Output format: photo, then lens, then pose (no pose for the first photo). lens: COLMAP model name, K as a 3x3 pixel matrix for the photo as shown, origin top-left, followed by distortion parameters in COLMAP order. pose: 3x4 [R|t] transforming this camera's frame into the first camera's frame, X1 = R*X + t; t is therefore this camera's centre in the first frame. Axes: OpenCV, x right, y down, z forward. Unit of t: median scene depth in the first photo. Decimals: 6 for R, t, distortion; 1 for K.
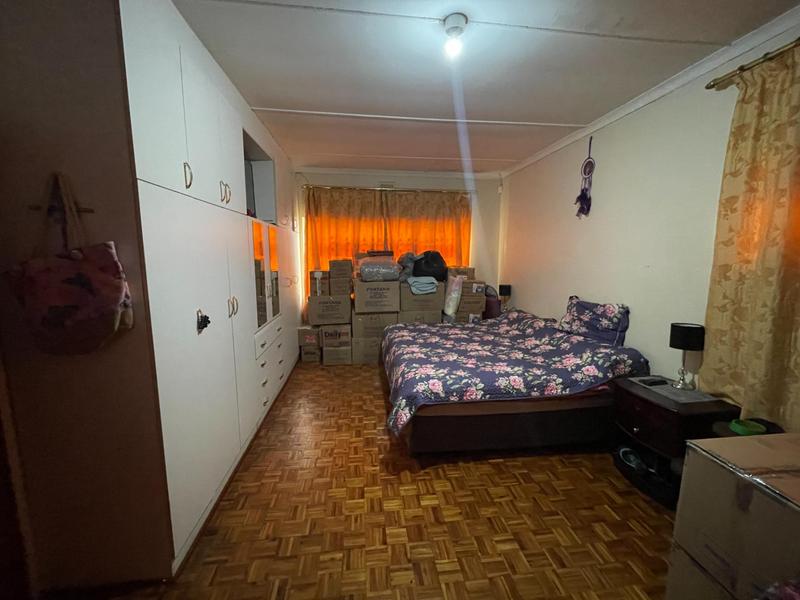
lens RADIAL K [[331.4, 0, 400.9], [0, 331.4, 299.3], [0, 0, 1]] dist [-0.001734, -0.000054]
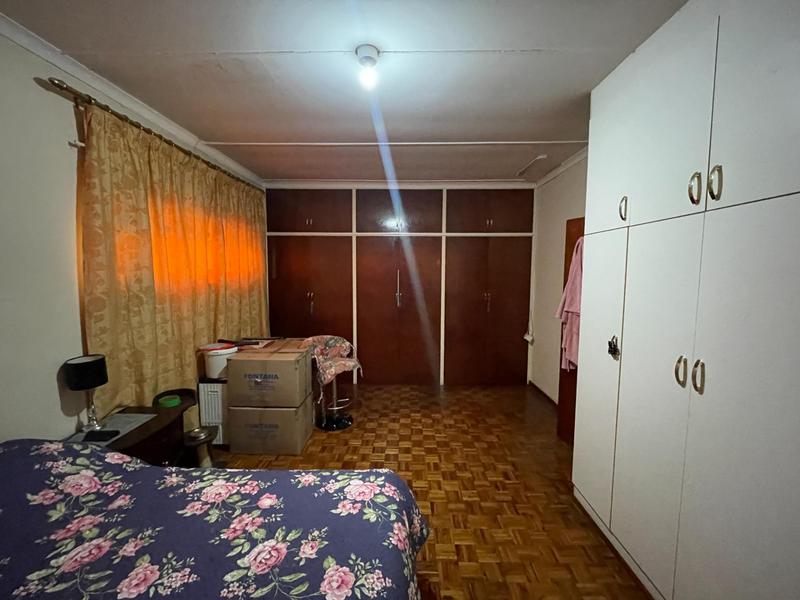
lens RADIAL K [[331.4, 0, 399.9], [0, 331.4, 298.6], [0, 0, 1]] dist [-0.001734, -0.000054]
pose [[-0.990686, -0.020280, 0.134646, -0.056315], [0.010275, 0.974893, 0.222436, -0.218916], [-0.135777, 0.221747, -0.965605, 1.420376]]
